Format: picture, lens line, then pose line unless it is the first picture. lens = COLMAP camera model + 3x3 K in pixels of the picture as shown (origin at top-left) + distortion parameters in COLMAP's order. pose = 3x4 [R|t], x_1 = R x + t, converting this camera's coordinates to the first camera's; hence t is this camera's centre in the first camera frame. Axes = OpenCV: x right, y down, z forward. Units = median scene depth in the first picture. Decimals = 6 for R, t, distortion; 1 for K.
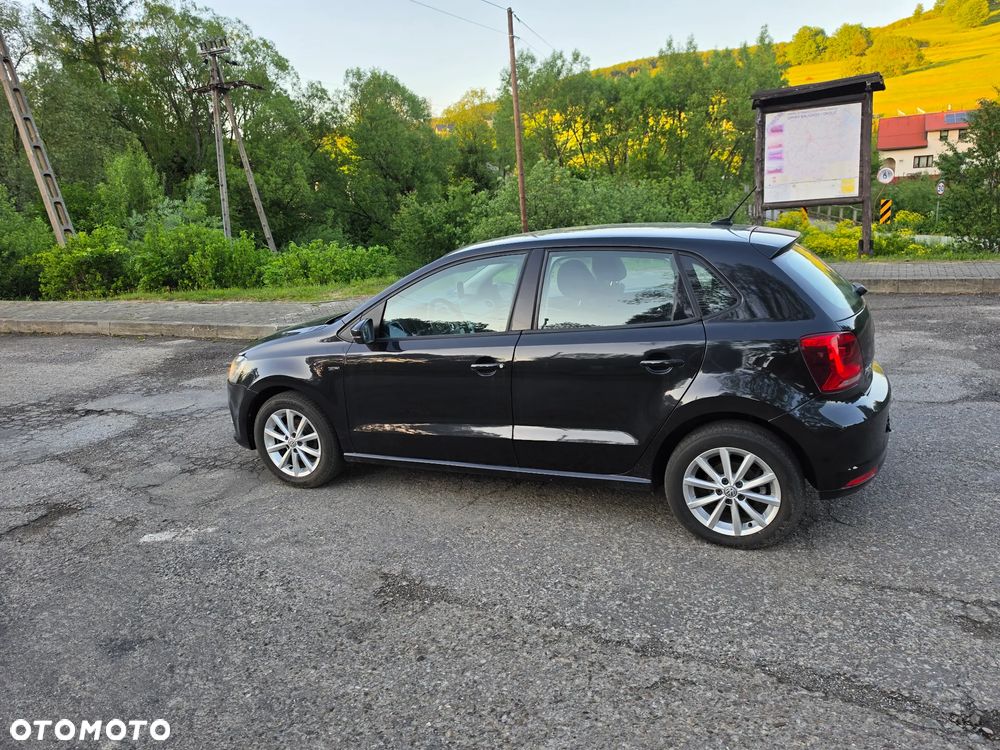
lens RADIAL K [[703.9, 0, 515.0], [0, 703.9, 374.4], [0, 0, 1]] dist [0.027146, -0.038574]
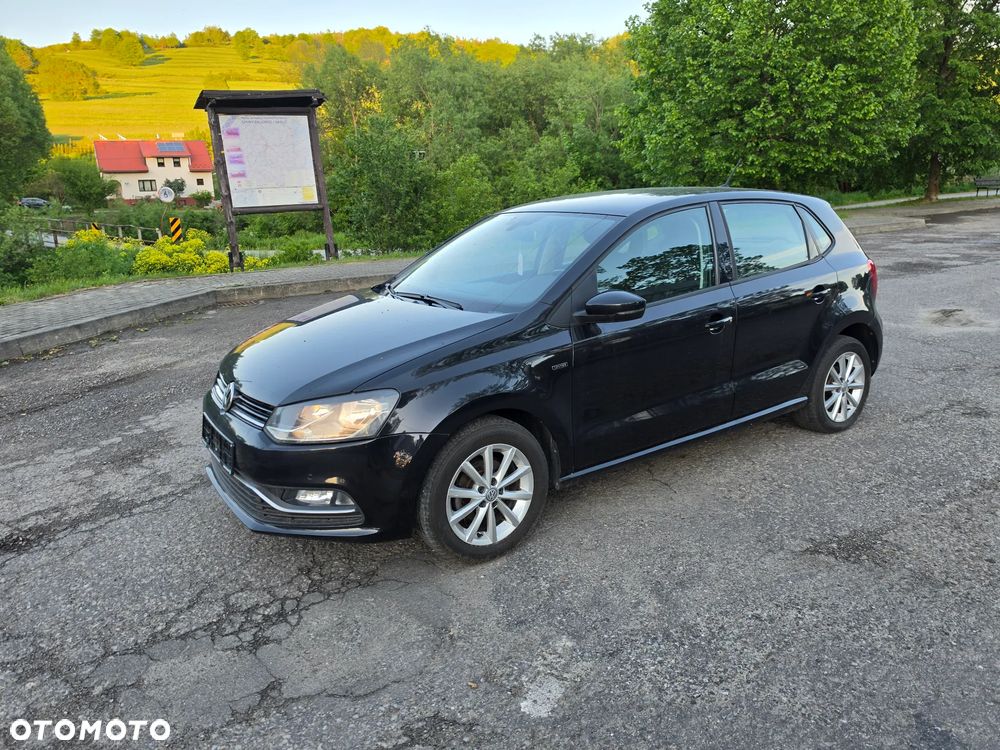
lens RADIAL K [[703.9, 0, 501.5], [0, 703.9, 358.6], [0, 0, 1]] dist [0.027146, -0.038574]
pose [[0.534506, -0.155499, 0.830737, -0.434755], [0.201629, 0.978009, 0.053335, -0.032330], [-0.820761, 0.138993, 0.554105, 0.309752]]
